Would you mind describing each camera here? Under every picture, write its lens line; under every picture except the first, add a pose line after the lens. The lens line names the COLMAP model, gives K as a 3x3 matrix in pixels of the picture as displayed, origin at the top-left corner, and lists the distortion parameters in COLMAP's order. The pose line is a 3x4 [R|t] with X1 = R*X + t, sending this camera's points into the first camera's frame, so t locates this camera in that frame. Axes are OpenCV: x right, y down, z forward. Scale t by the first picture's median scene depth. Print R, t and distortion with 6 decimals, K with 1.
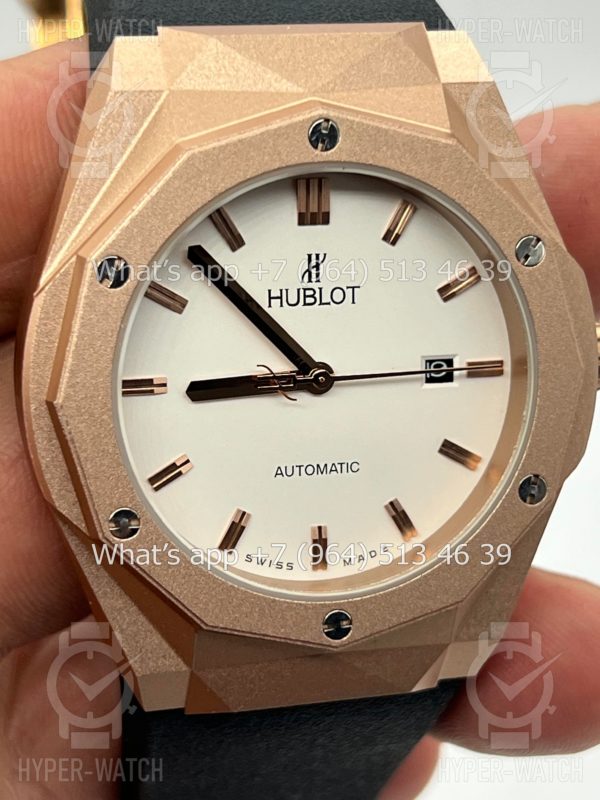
lens RADIAL K [[1845.2, 0, 300.5], [0, 1845.2, 394.6], [0, 0, 1]] dist [0.146629, 0.000000]
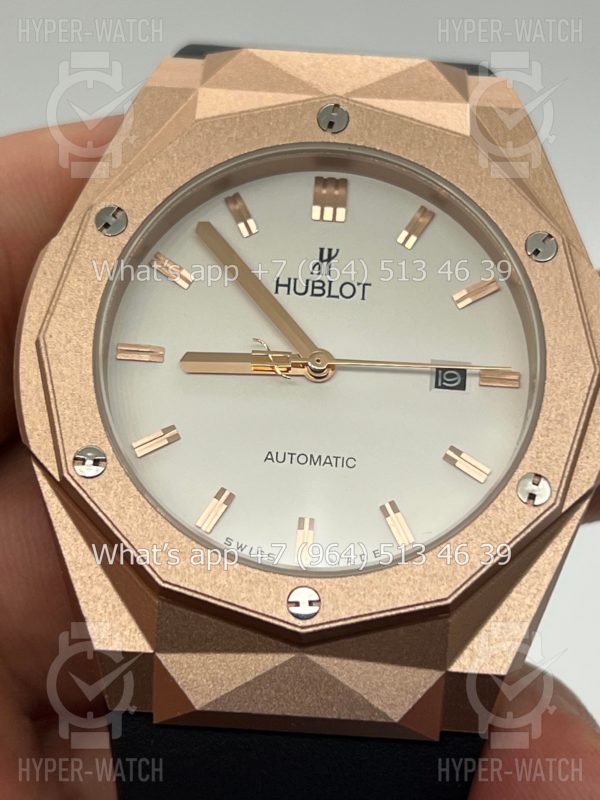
lens RADIAL K [[1845.2, 0, 291.8], [0, 1845.2, 401.8], [0, 0, 1]] dist [0.146629, 0.000000]
pose [[0.964522, 0.024854, -0.262828, 0.255272], [-0.125986, 0.918215, -0.375512, 0.380373], [0.232000, 0.395302, 0.888770, 0.133337]]
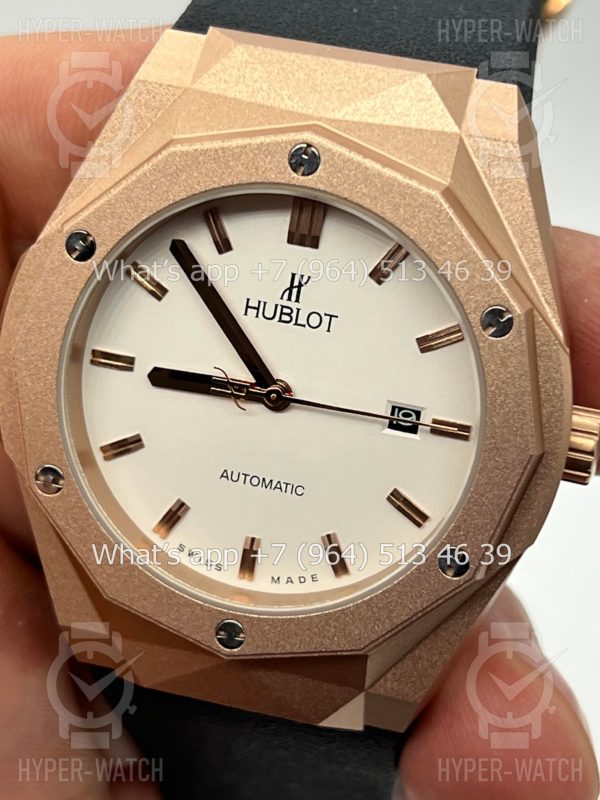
lens RADIAL K [[1845.2, 0, 296.3], [0, 1845.2, 398.9], [0, 0, 1]] dist [0.146629, 0.000000]
pose [[0.881981, 0.249571, -0.399779, 0.424905], [-0.241744, 0.967753, 0.070812, -0.081225], [0.404560, 0.034190, 0.913872, 0.081677]]
